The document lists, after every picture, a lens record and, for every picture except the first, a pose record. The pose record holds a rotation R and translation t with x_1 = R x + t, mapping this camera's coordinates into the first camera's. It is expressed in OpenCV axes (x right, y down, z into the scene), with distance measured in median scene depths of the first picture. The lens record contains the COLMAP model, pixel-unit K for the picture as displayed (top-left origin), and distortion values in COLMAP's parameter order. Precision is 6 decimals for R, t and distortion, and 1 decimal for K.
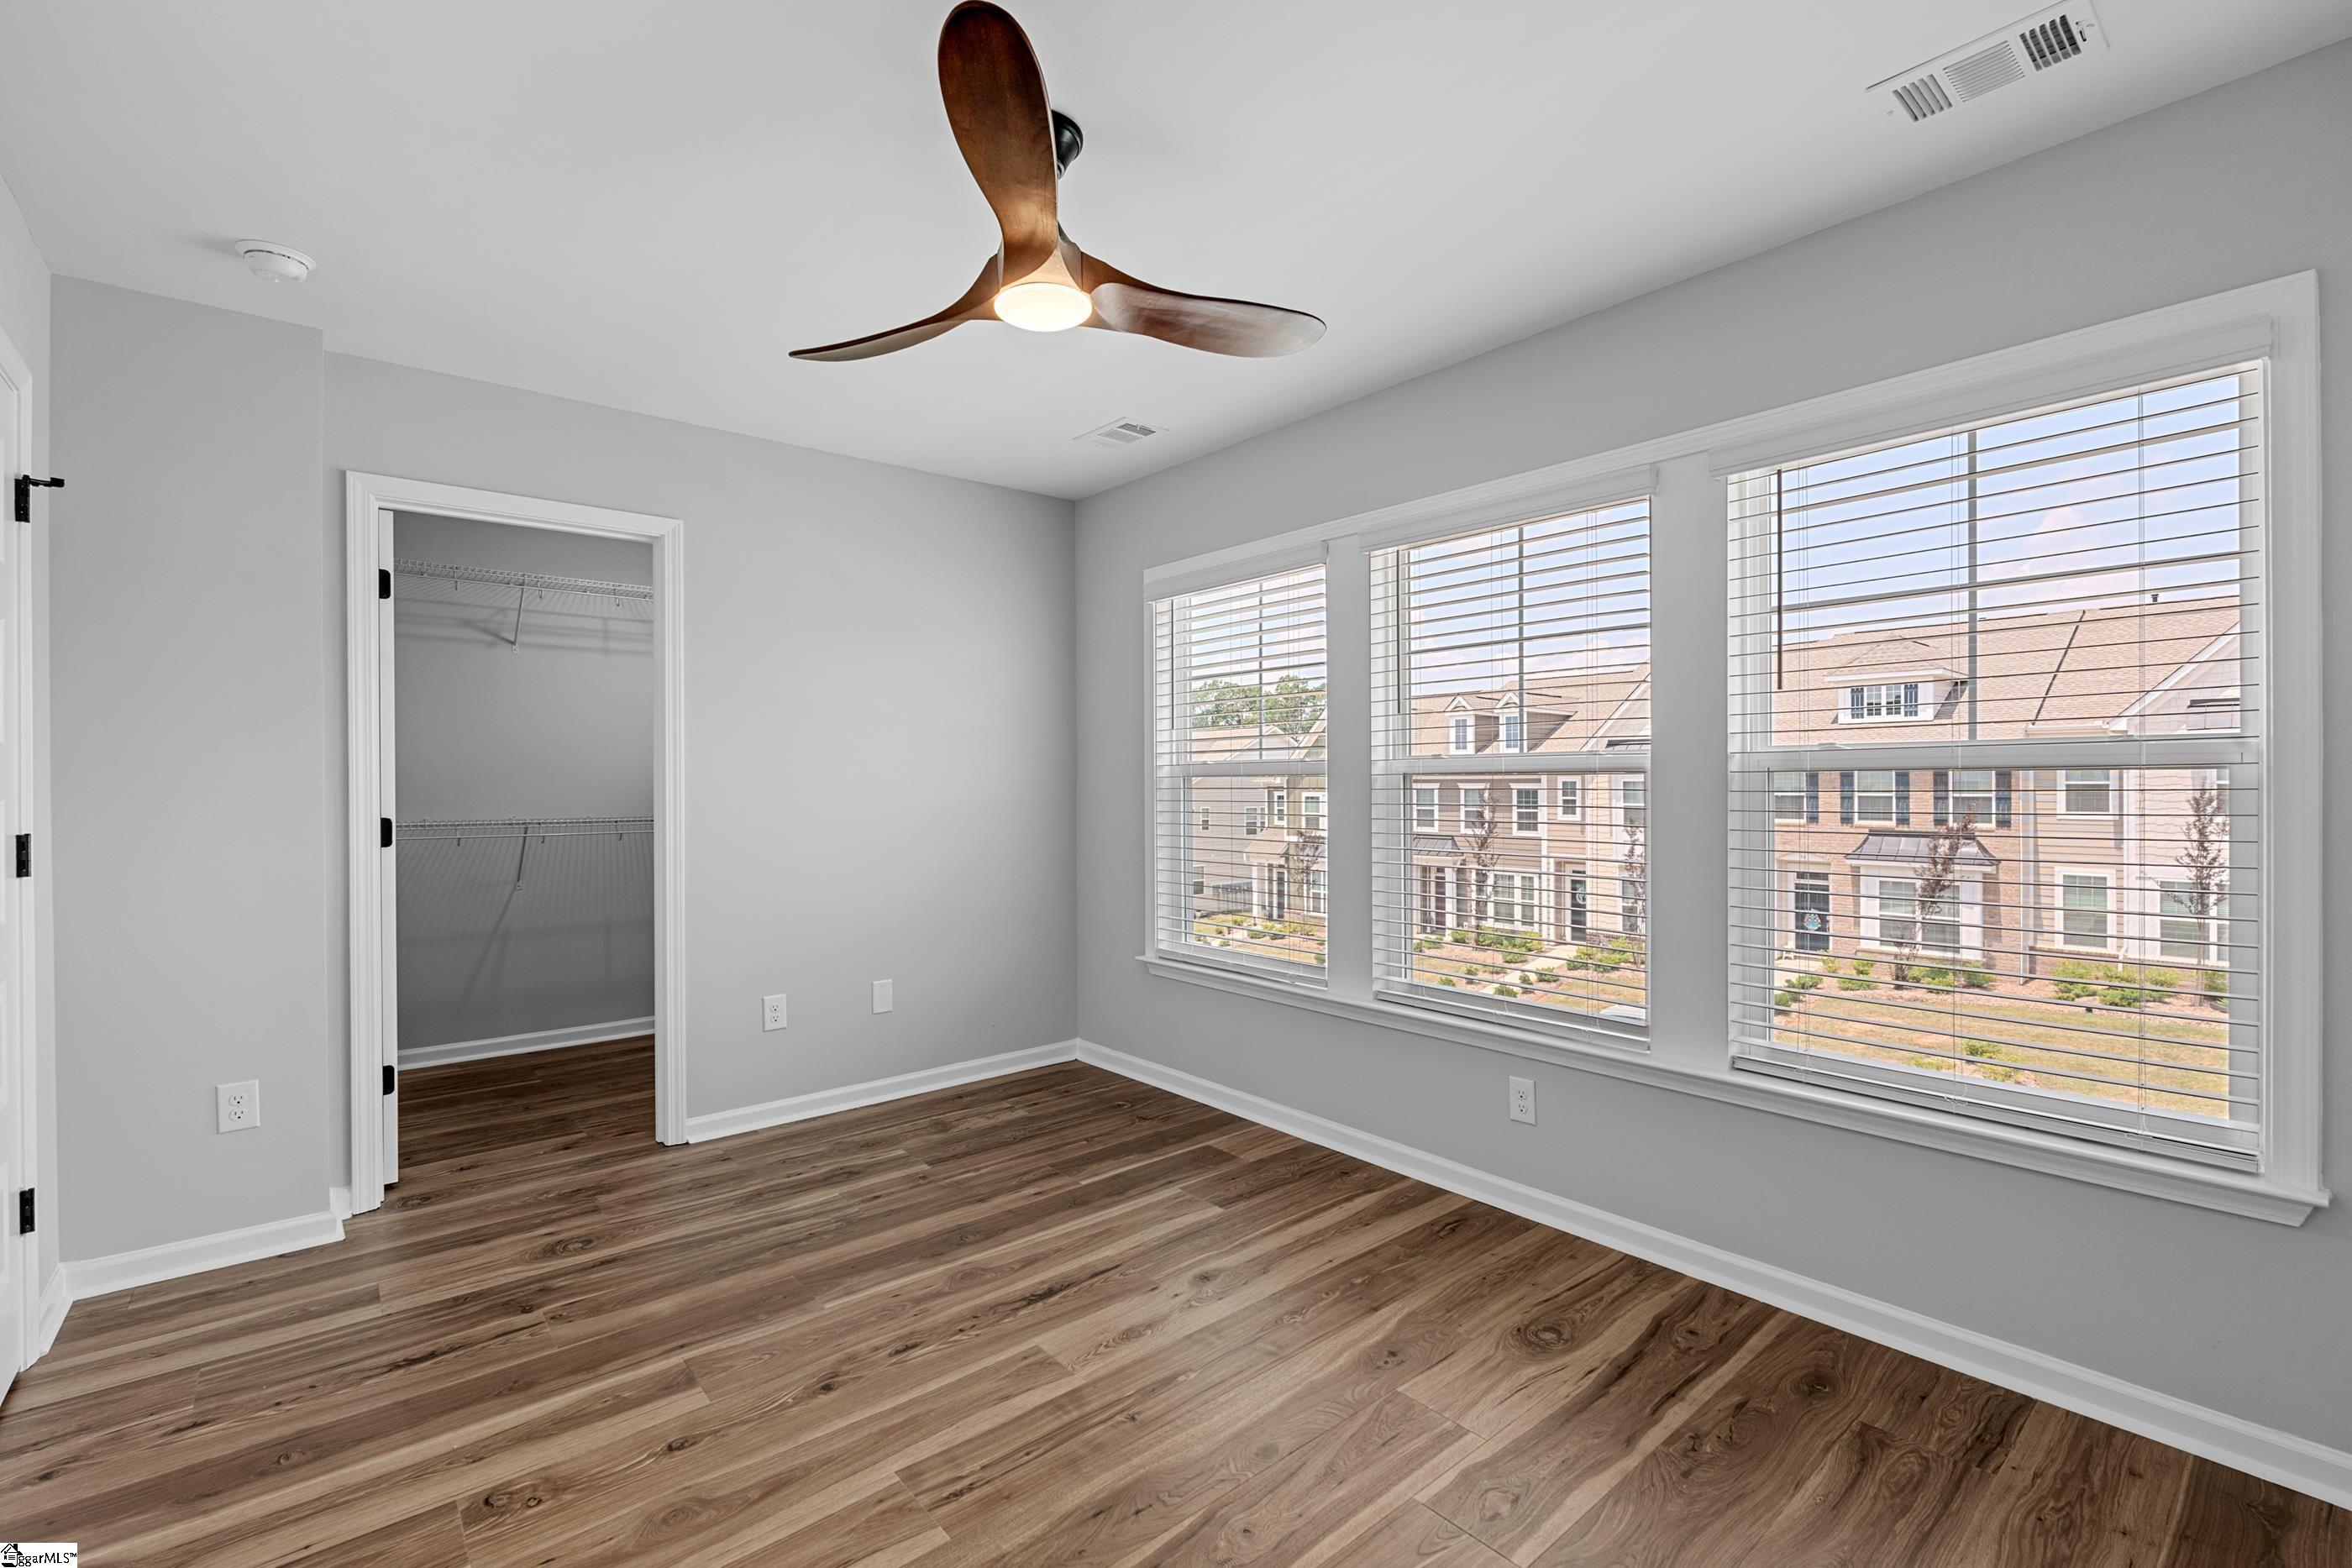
lens RADIAL K [[1019.8, 0, 1176.0], [0, 1019.8, 784.0], [0, 0, 1]] dist [-0.007306, 0.000439]
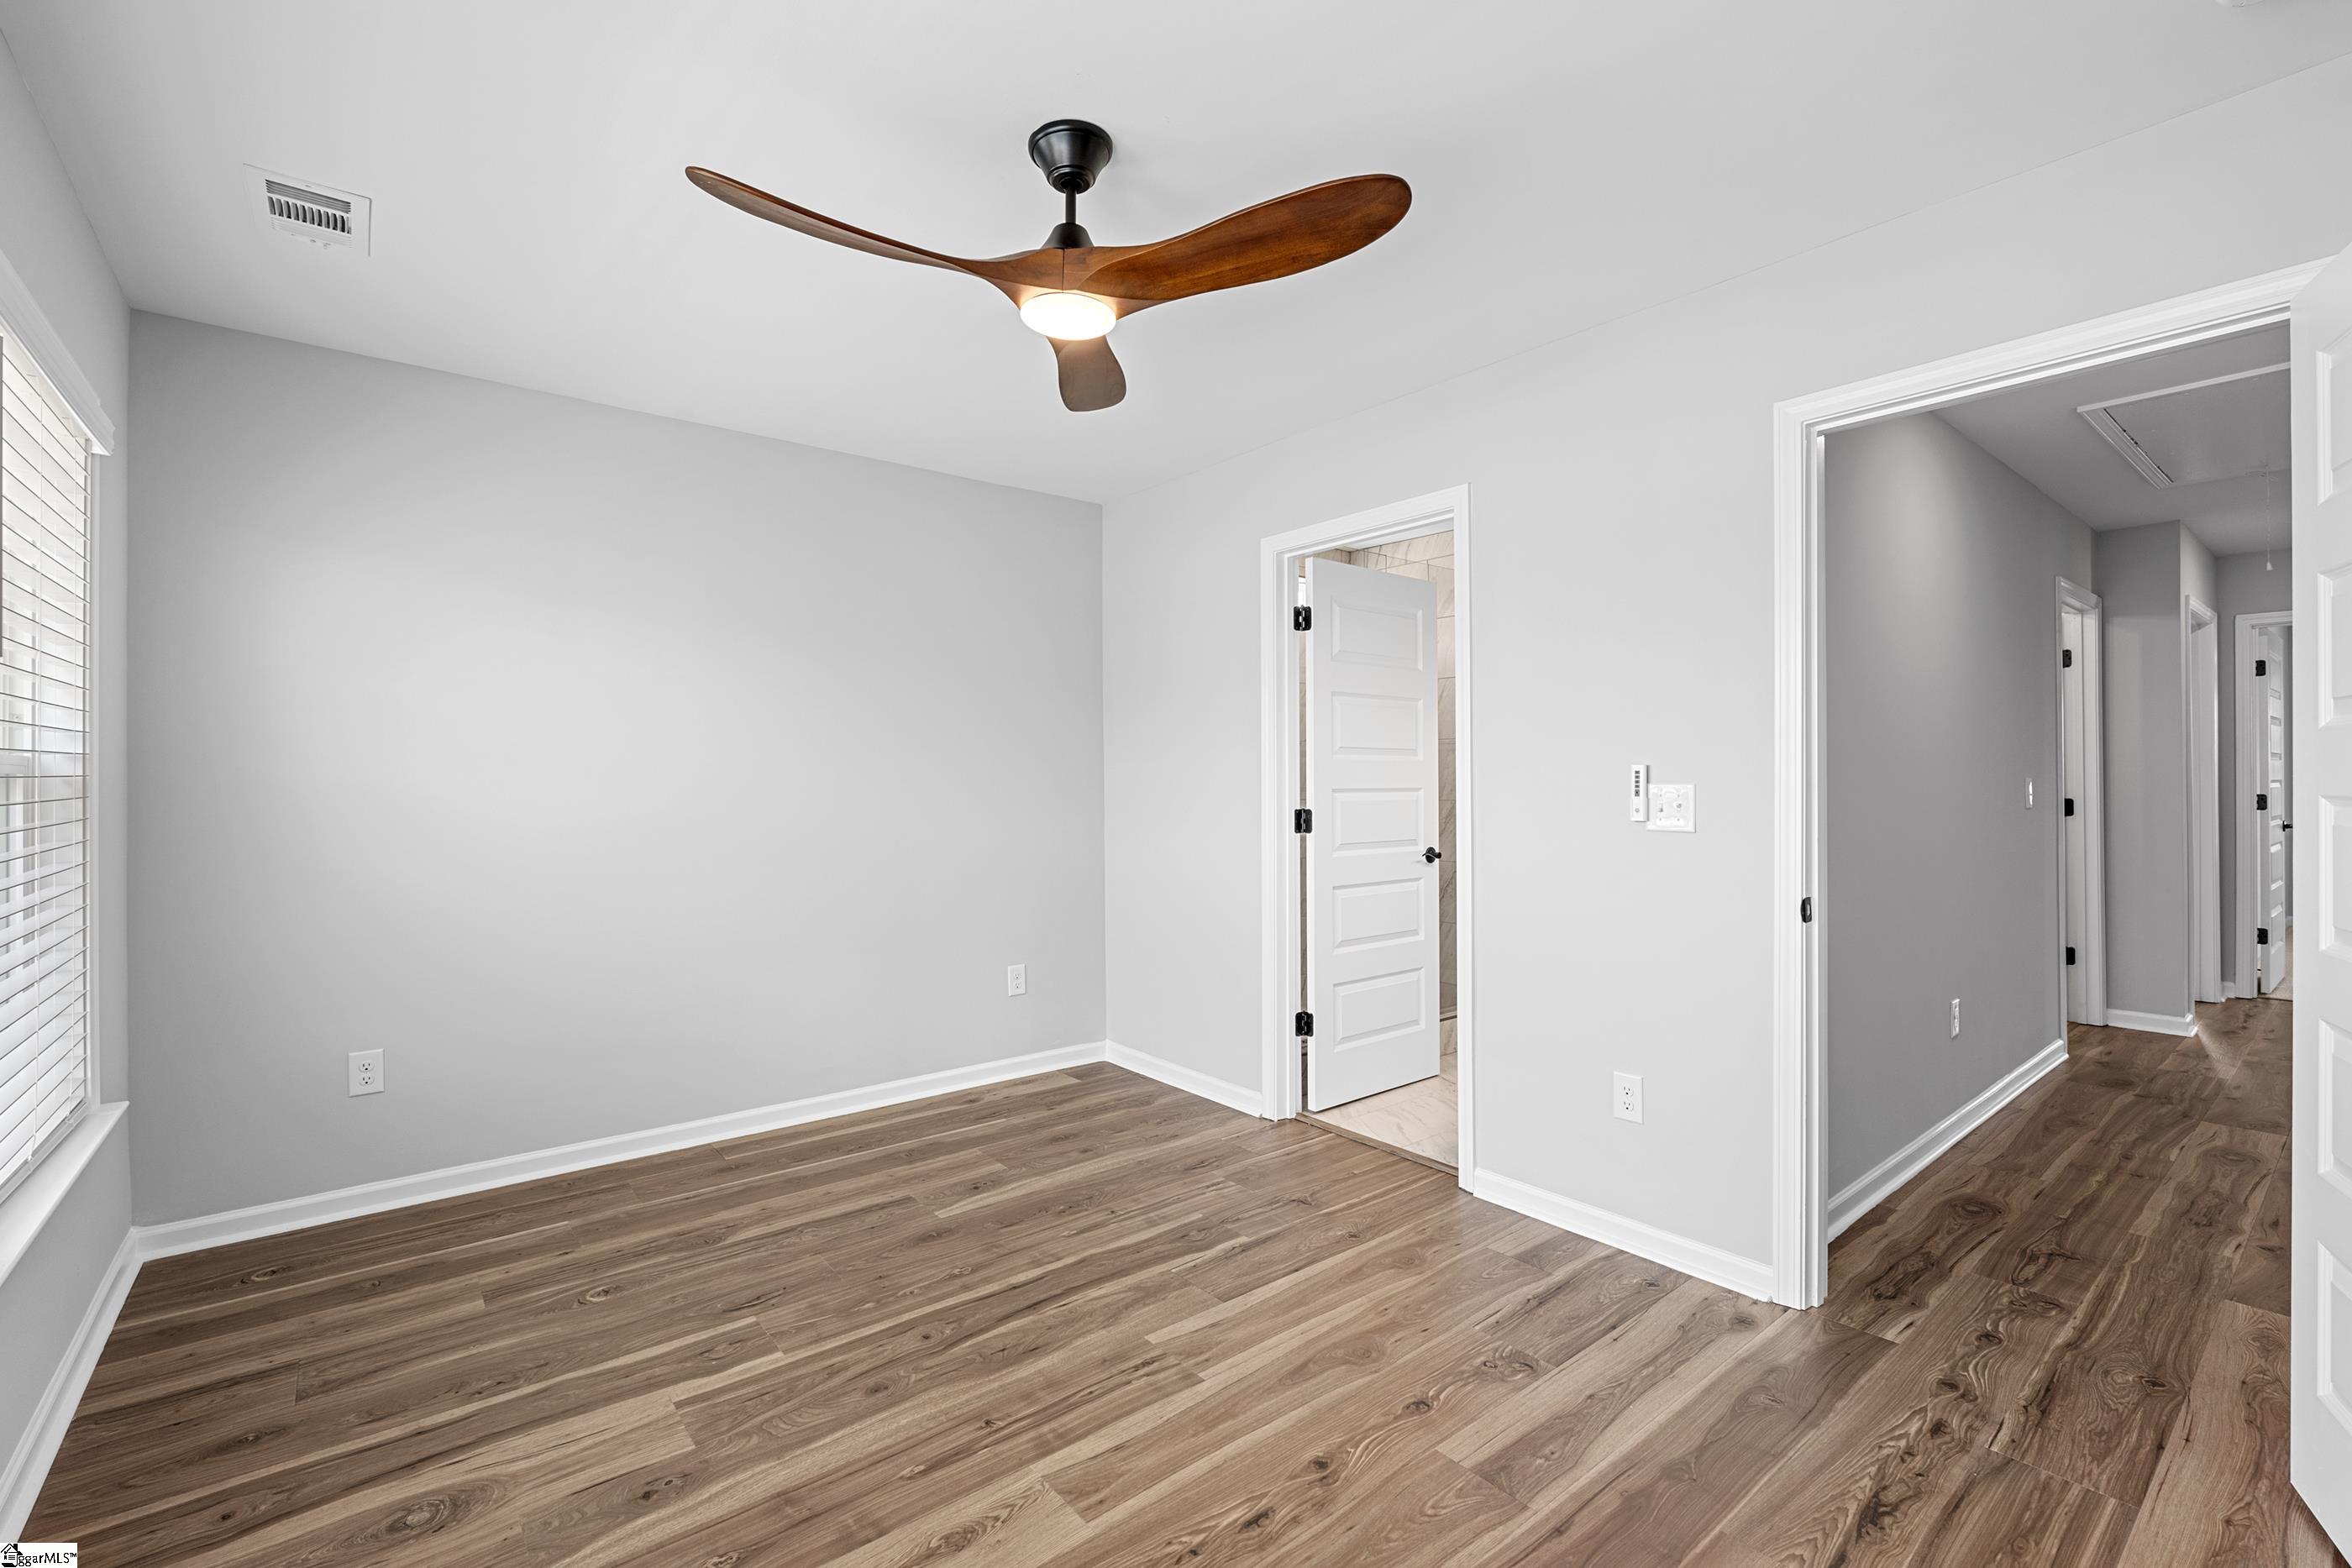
lens RADIAL K [[1019.8, 0, 1176.0], [0, 1019.8, 784.0], [0, 0, 1]] dist [-0.007306, 0.000439]
pose [[-0.999657, 0.007450, 0.025110, -0.260116], [0.007578, 0.999959, 0.004988, -0.006194], [-0.025072, 0.005176, -0.999672, 2.016136]]
